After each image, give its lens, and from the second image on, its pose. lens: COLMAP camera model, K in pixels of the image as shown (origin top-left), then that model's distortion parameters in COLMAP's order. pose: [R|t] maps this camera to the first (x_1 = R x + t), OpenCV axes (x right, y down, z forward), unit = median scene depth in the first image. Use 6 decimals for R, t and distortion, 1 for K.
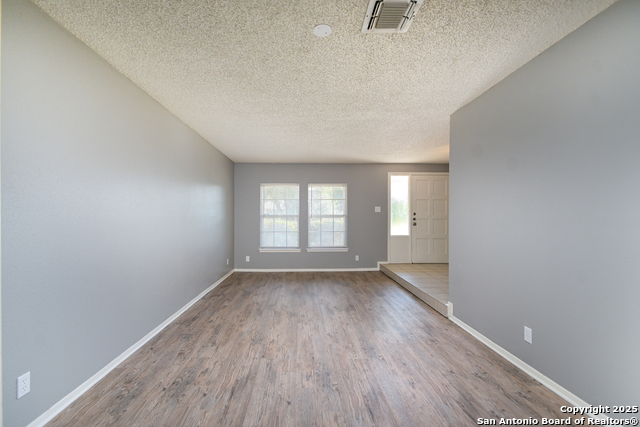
lens RADIAL K [[283.8, 0, 320.4], [0, 283.8, 215.0], [0, 0, 1]] dist [0.013988, -0.002544]
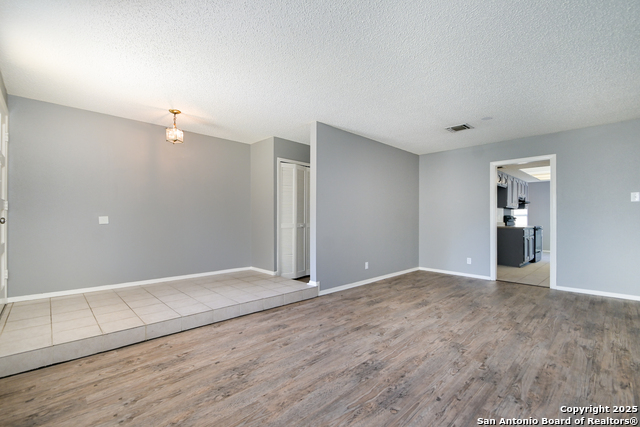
lens RADIAL K [[283.8, 0, 319.7], [0, 283.8, 214.0], [0, 0, 1]] dist [0.013988, -0.002544]
pose [[-0.651884, -0.007807, 0.758278, -0.473786], [-0.019280, 0.999794, -0.006282, 0.061677], [-0.758073, -0.018715, -0.651901, 2.038533]]
